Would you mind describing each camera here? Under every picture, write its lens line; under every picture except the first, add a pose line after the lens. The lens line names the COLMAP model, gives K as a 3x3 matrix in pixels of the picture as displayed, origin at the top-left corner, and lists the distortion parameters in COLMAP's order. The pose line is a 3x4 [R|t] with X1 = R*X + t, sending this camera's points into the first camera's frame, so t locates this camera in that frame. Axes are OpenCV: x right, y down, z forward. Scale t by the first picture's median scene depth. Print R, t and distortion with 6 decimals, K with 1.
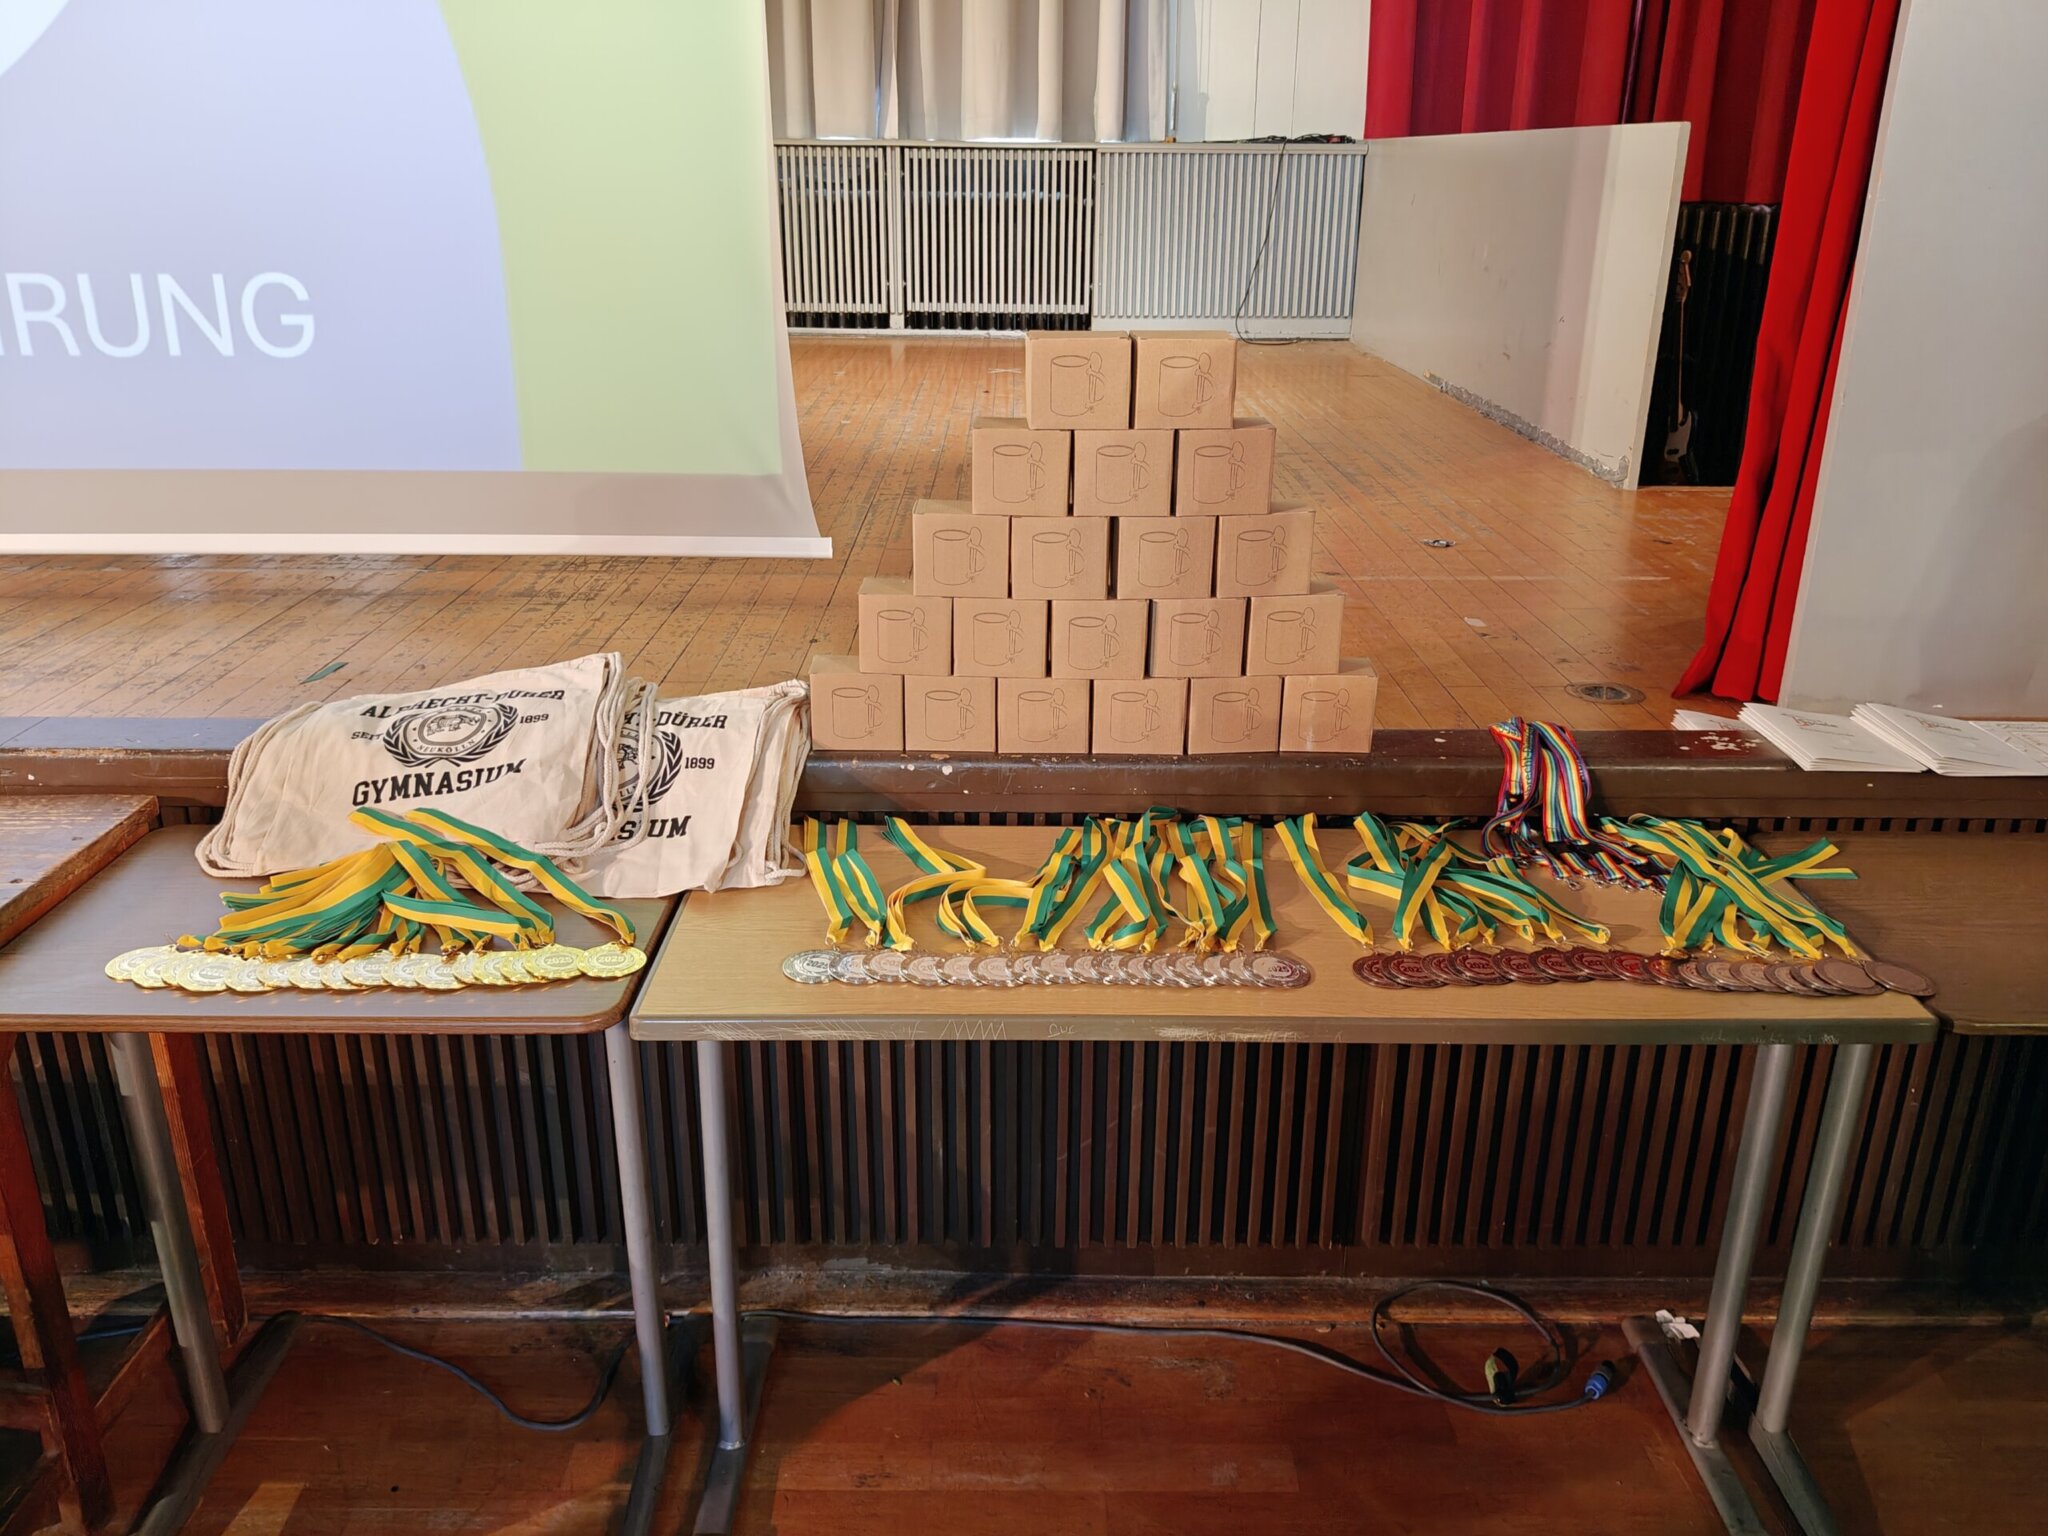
lens RADIAL K [[1579.2, 0, 1024.0], [0, 1579.2, 768.0], [0, 0, 1]] dist [0.002146, 0.002555]
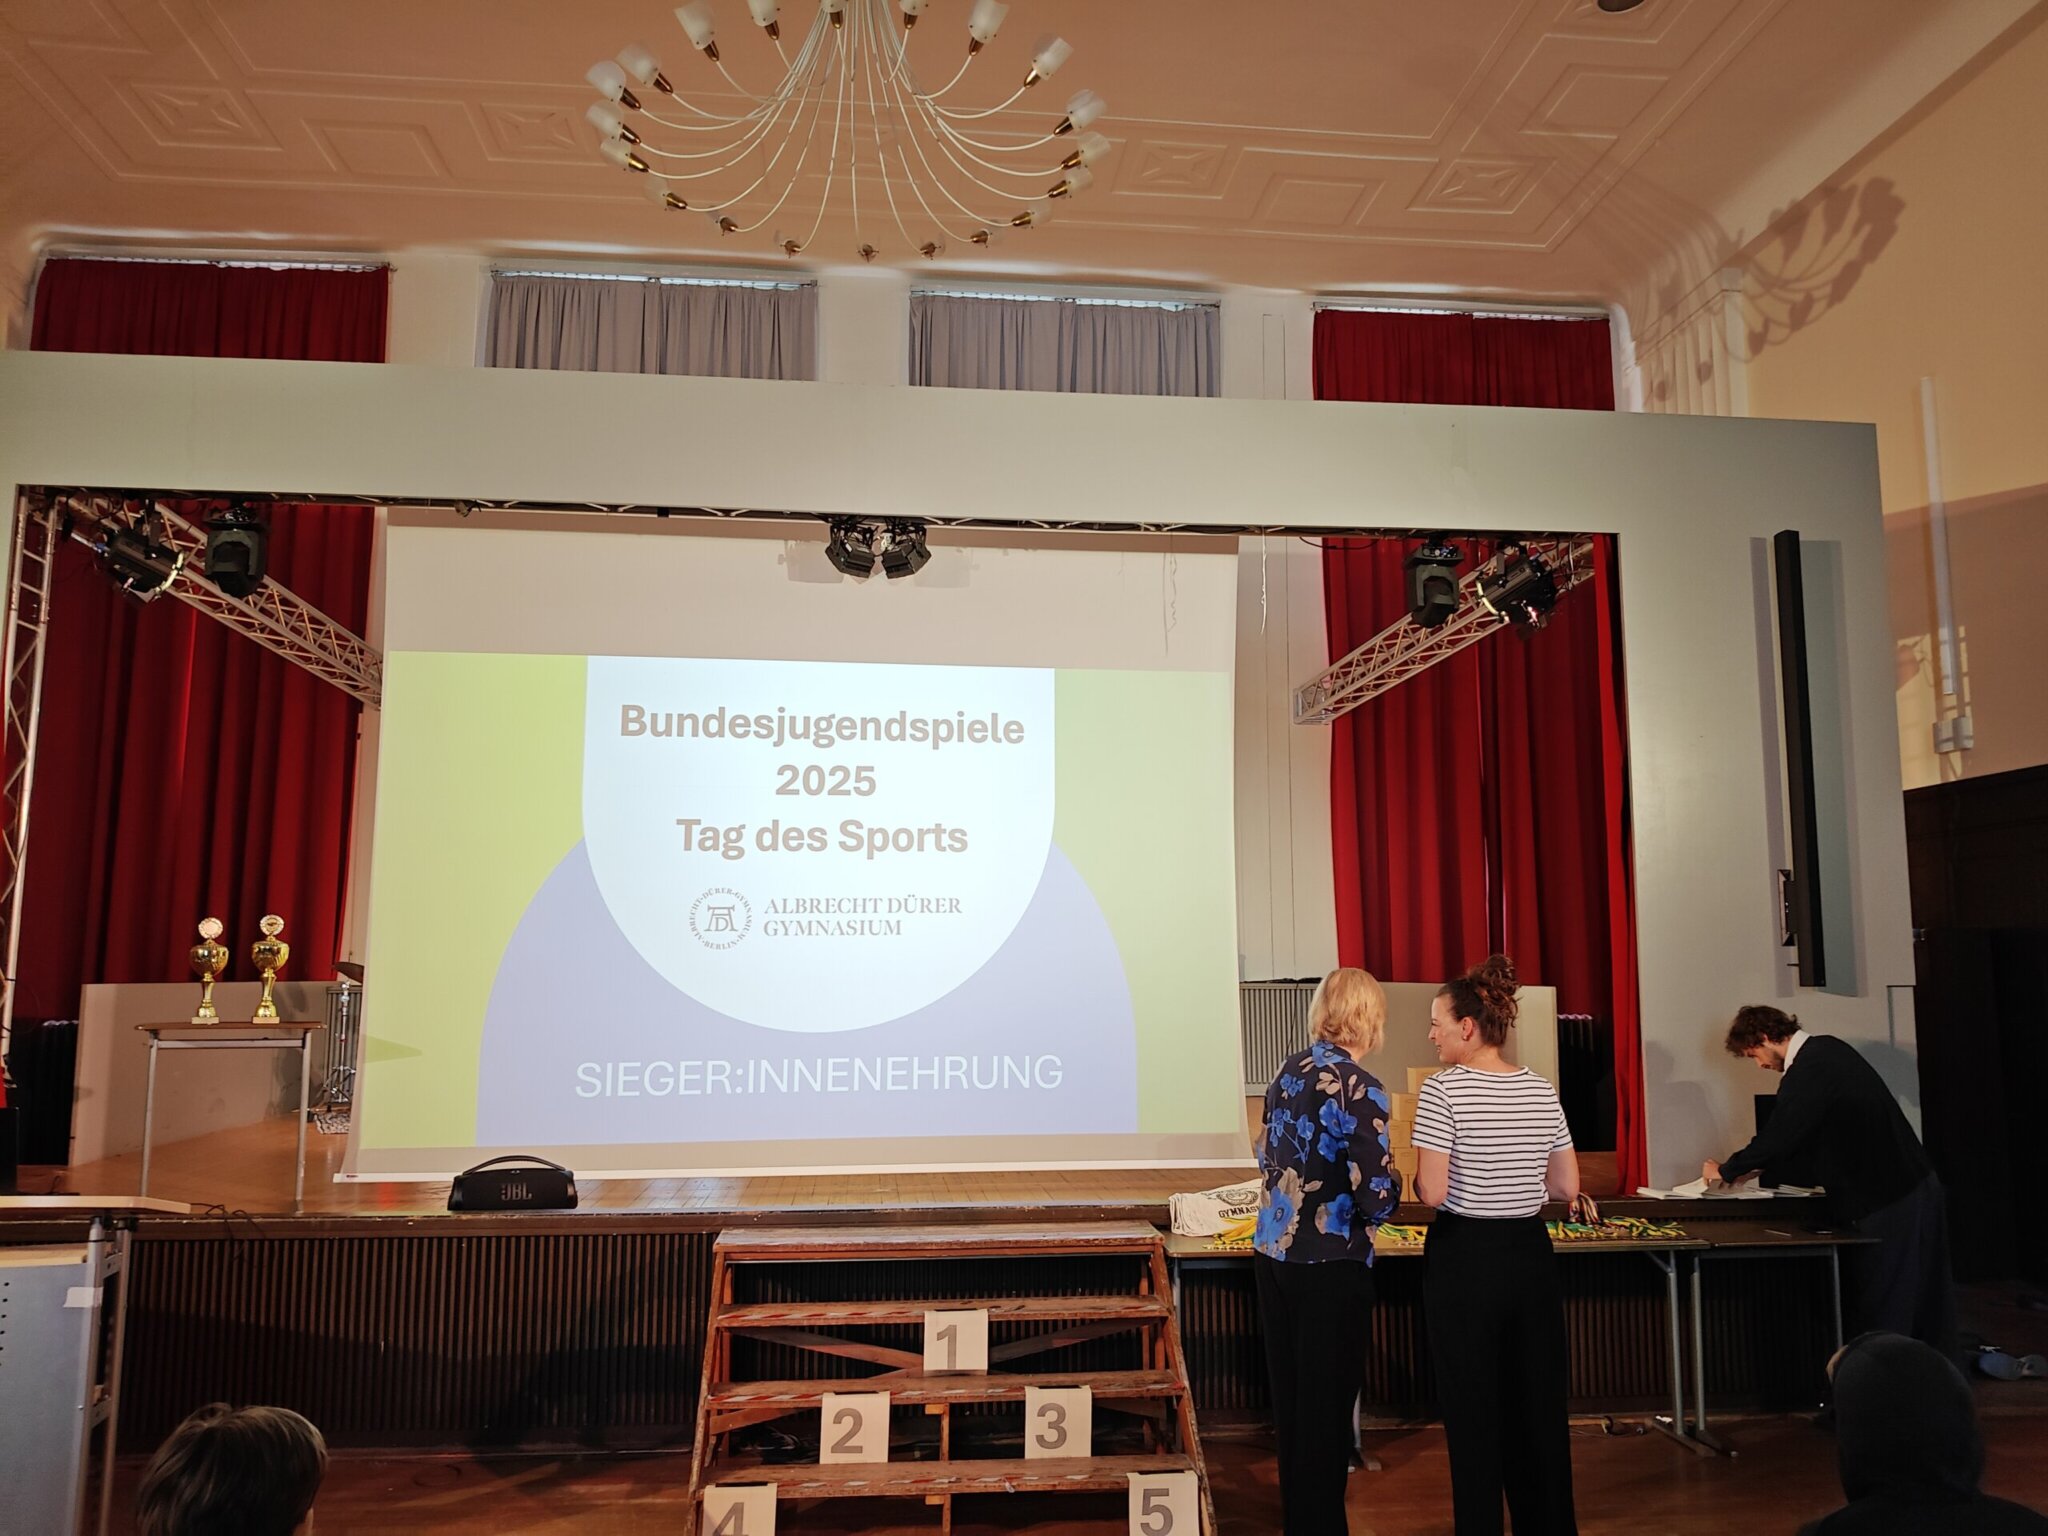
lens RADIAL K [[1579.2, 0, 1024.0], [0, 1579.2, 768.0], [0, 0, 1]] dist [0.002146, 0.002555]
pose [[0.994458, 0.011395, 0.104514, -0.784303], [0.039256, 0.881964, -0.469679, 0.472400], [-0.097530, 0.471179, 0.876629, -1.446025]]
